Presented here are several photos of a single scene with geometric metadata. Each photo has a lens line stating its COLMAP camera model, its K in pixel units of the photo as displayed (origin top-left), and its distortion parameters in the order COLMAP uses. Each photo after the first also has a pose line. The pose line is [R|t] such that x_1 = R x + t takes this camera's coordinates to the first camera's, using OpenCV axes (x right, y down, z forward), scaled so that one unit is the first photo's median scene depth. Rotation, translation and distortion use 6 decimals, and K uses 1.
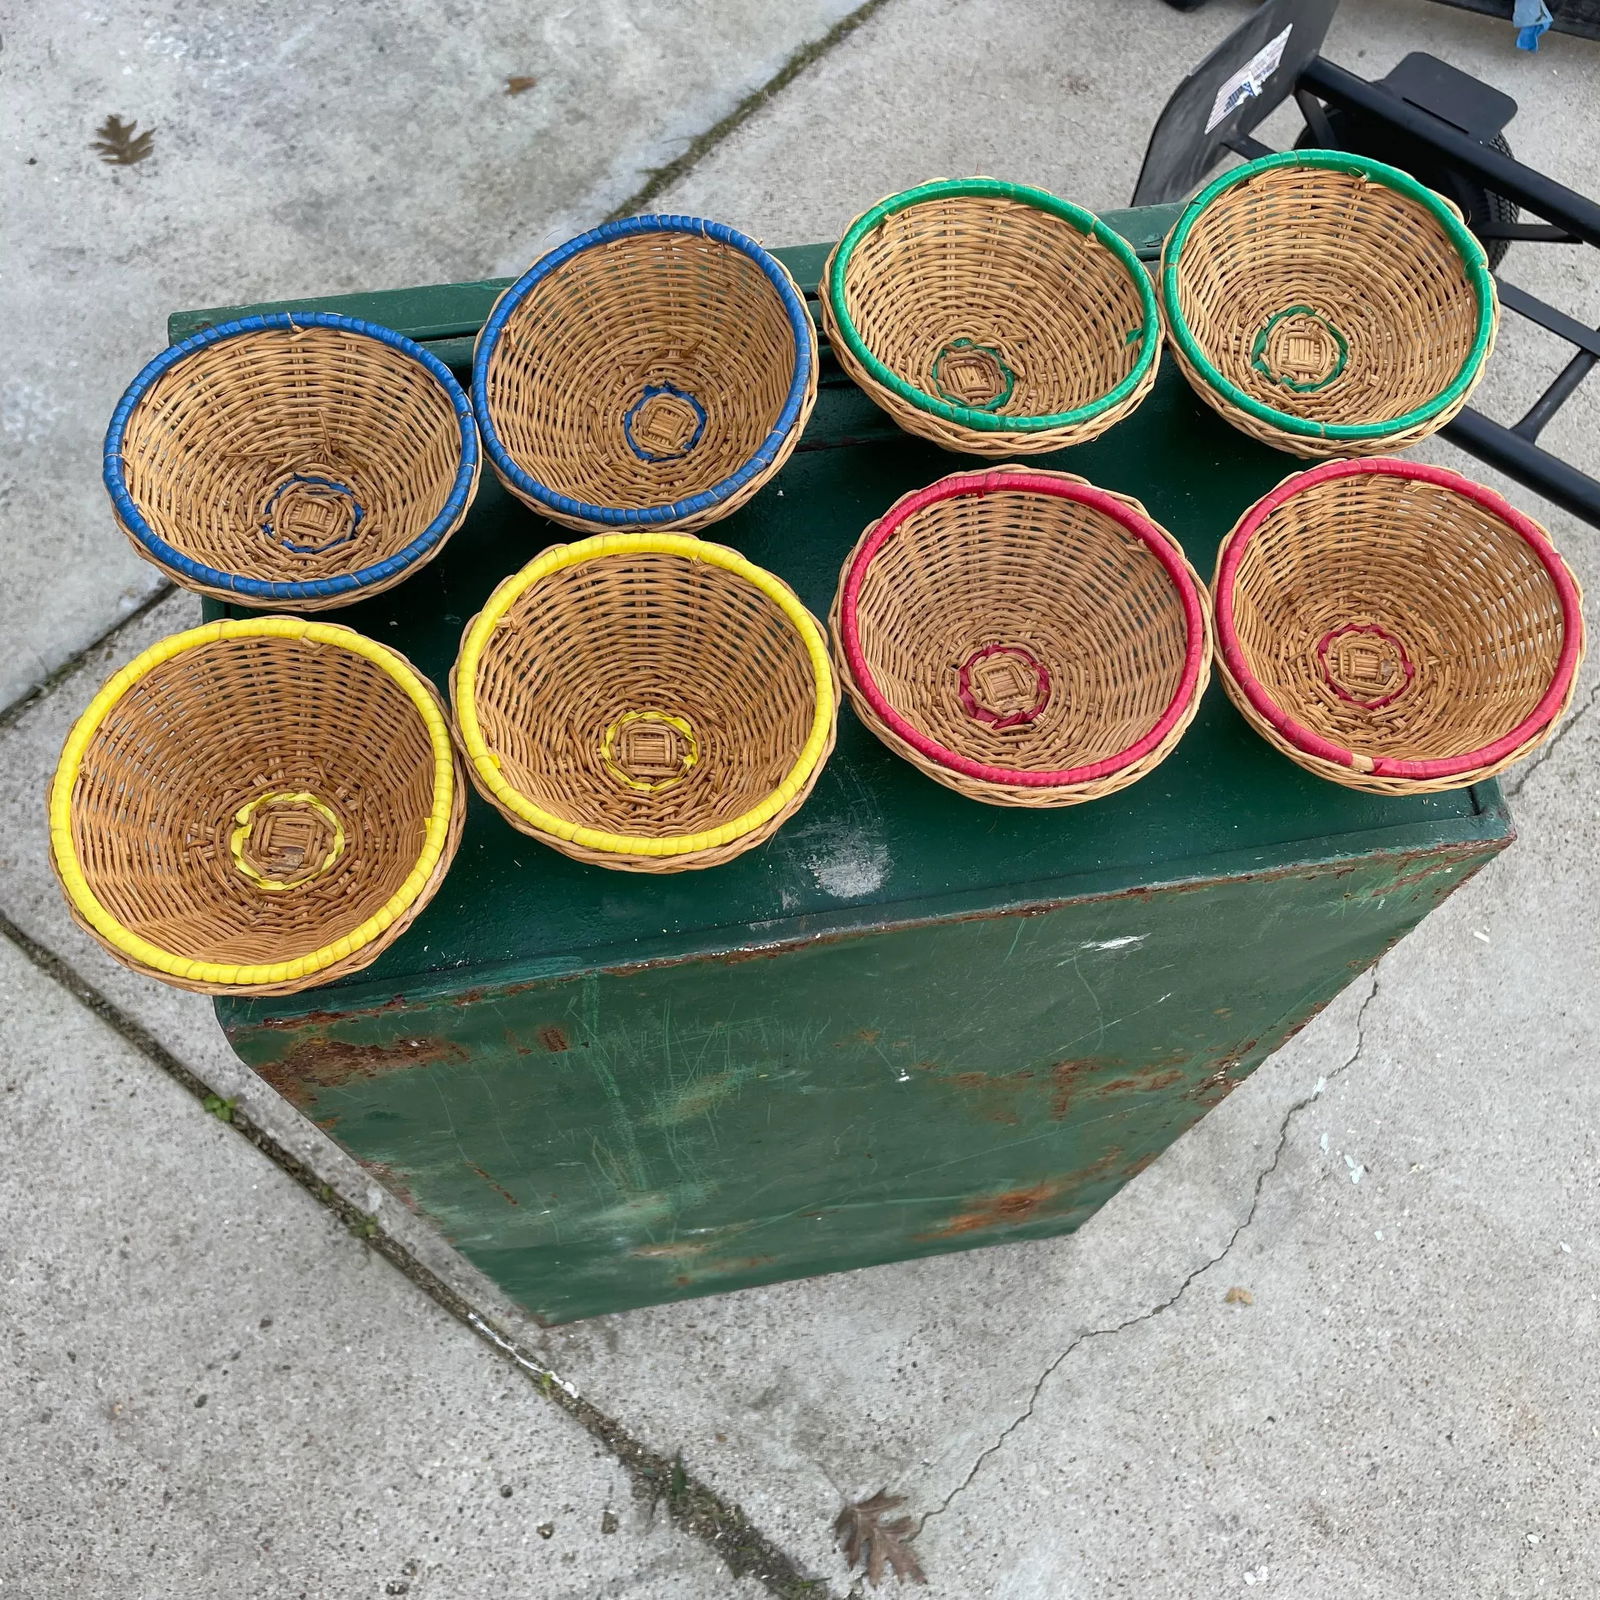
lens RADIAL K [[1582.9, 0, 813.2], [0, 1582.9, 801.4], [0, 0, 1]] dist [0.003134, 0.000000]
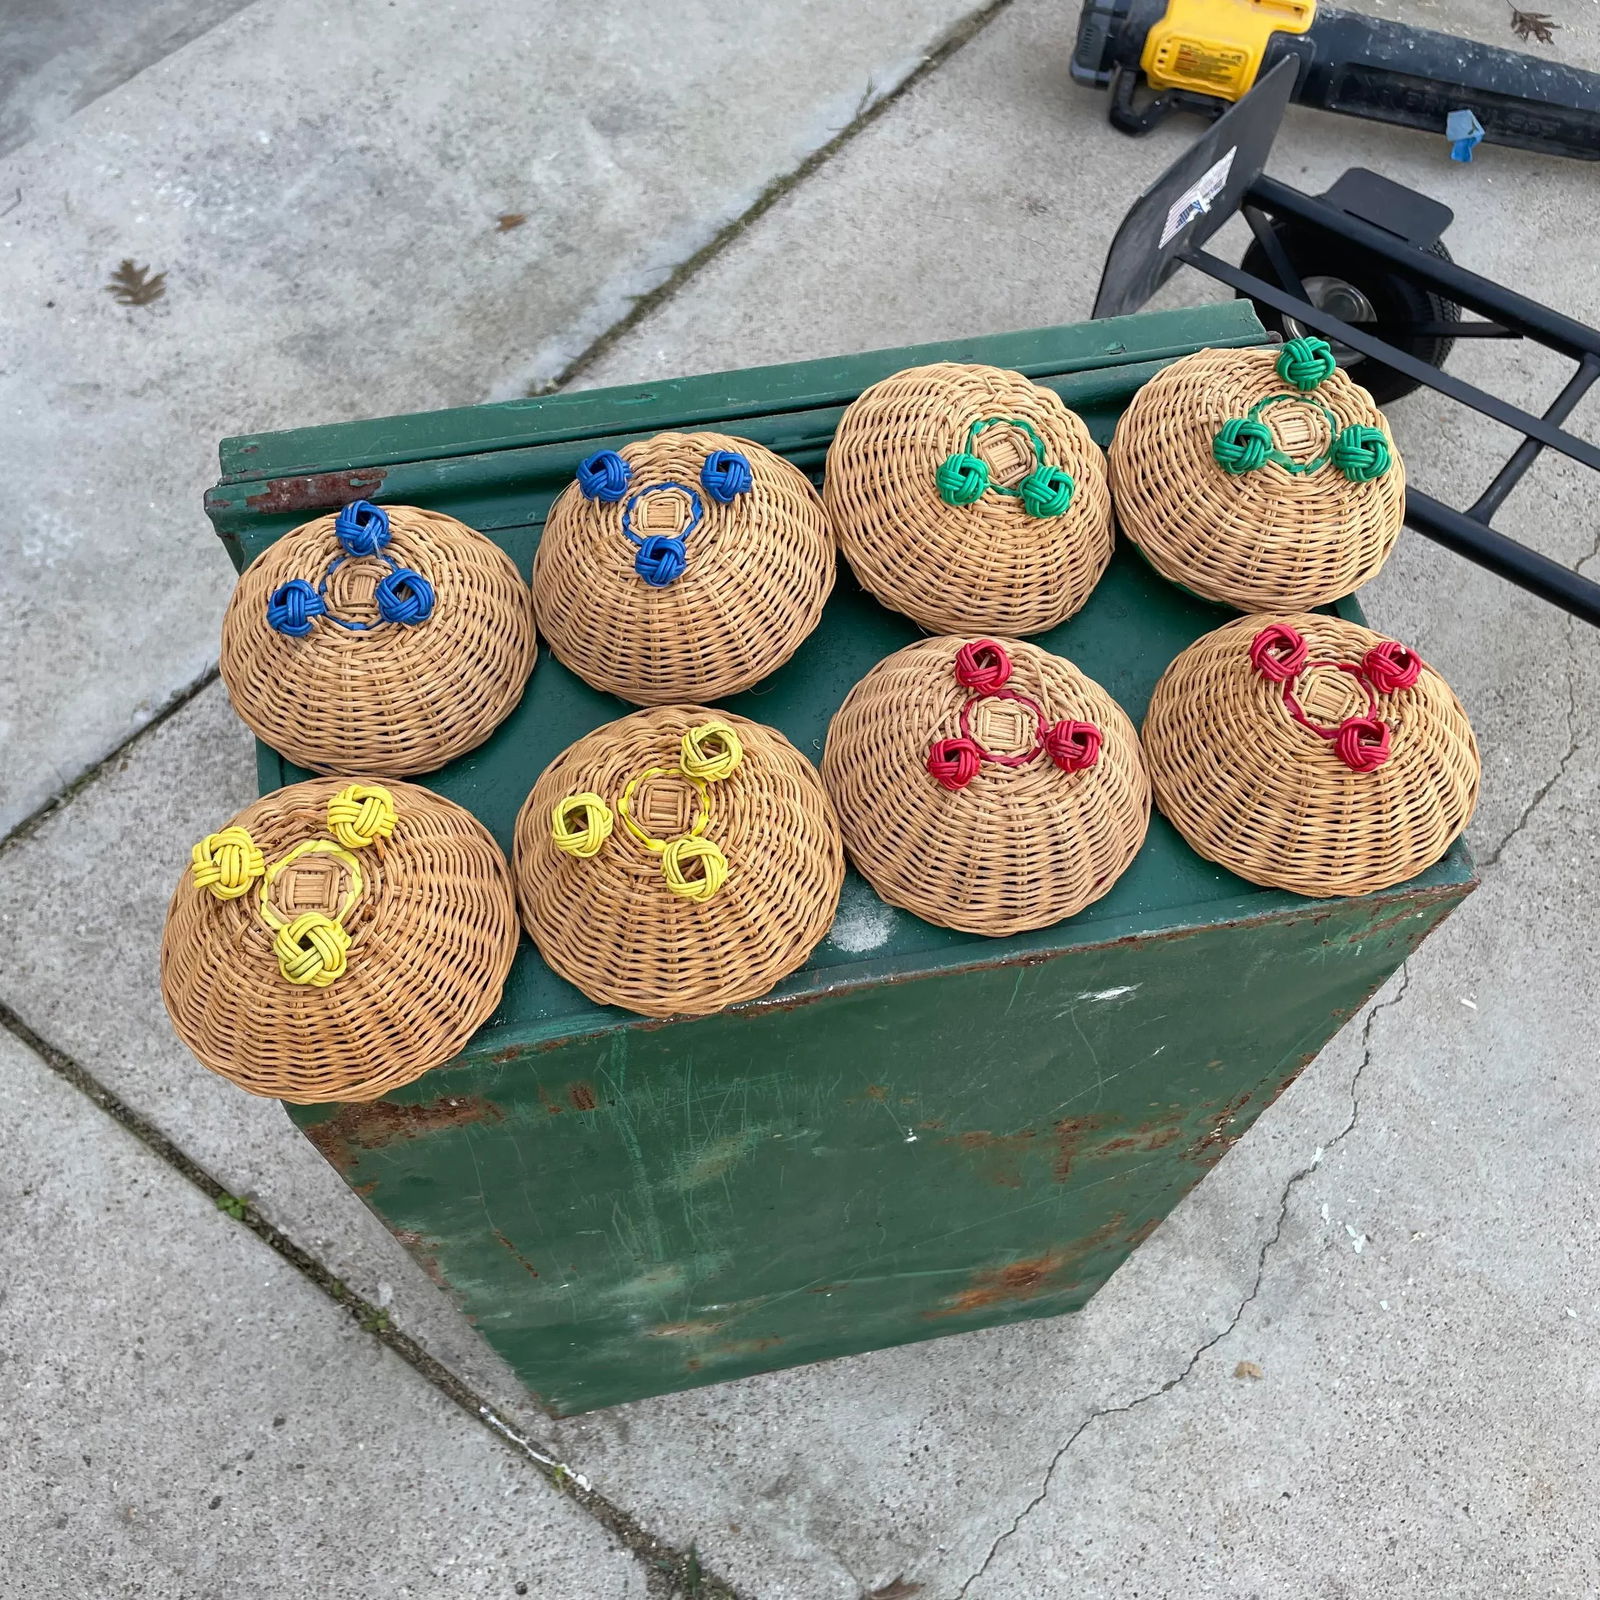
lens RADIAL K [[1582.9, 0, 786.7], [0, 1582.9, 768.2], [0, 0, 1]] dist [0.003134, 0.000000]
pose [[0.999614, -0.027311, -0.005033, -0.007328], [0.026776, 0.995919, -0.086184, 0.011685], [0.007366, 0.086016, 0.996267, -0.033248]]
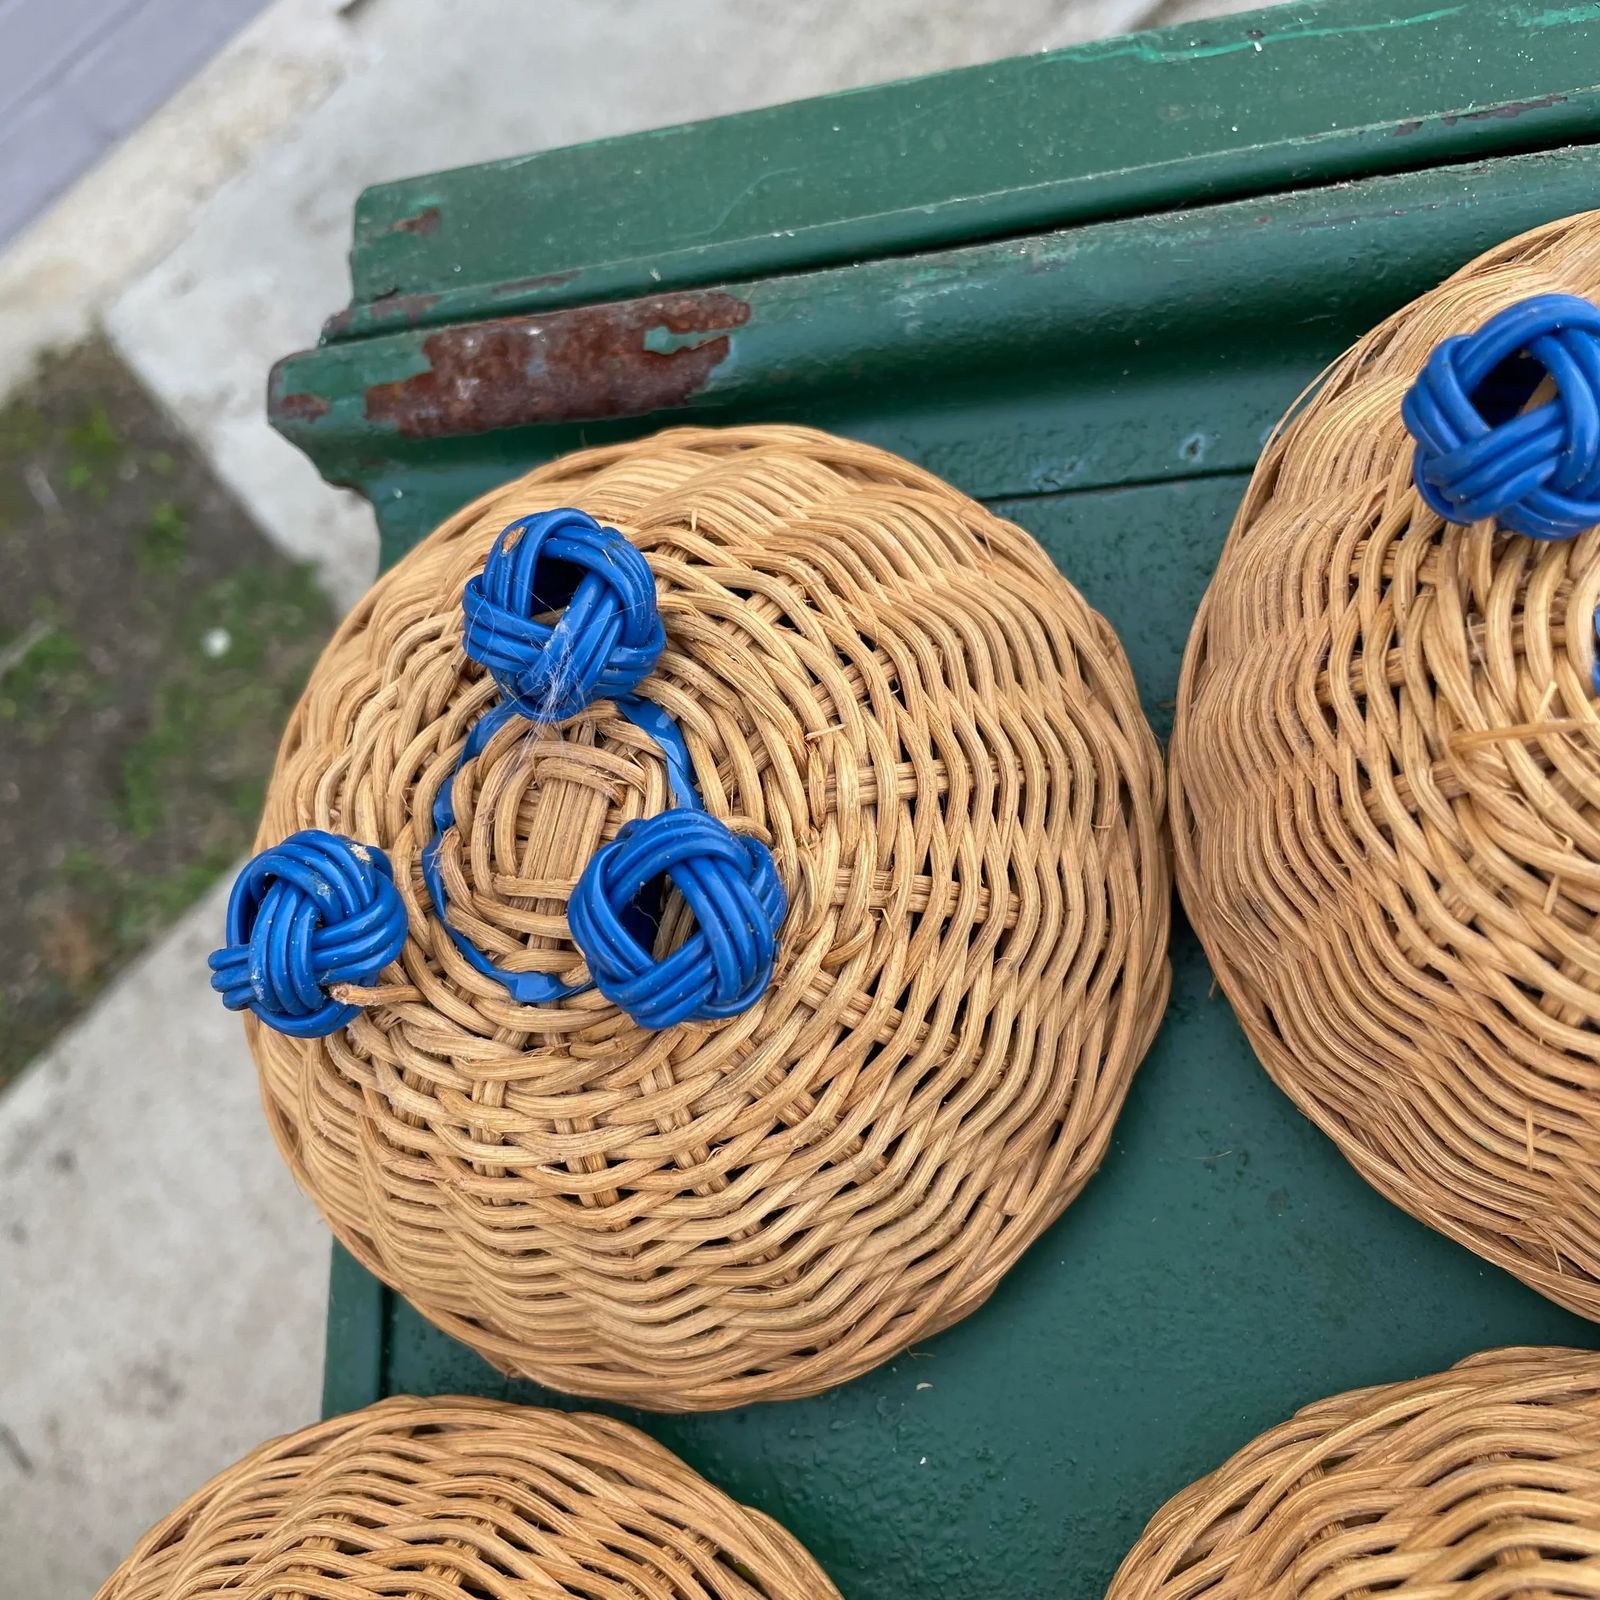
lens RADIAL K [[1582.9, 0, 791.9], [0, 1582.9, 799.2], [0, 0, 1]] dist [0.003134, 0.000000]
pose [[0.924357, 0.096762, -0.369056, -0.068053], [-0.030029, 0.982756, 0.182452, -0.114421], [0.380346, -0.157569, 0.911323, 0.320406]]
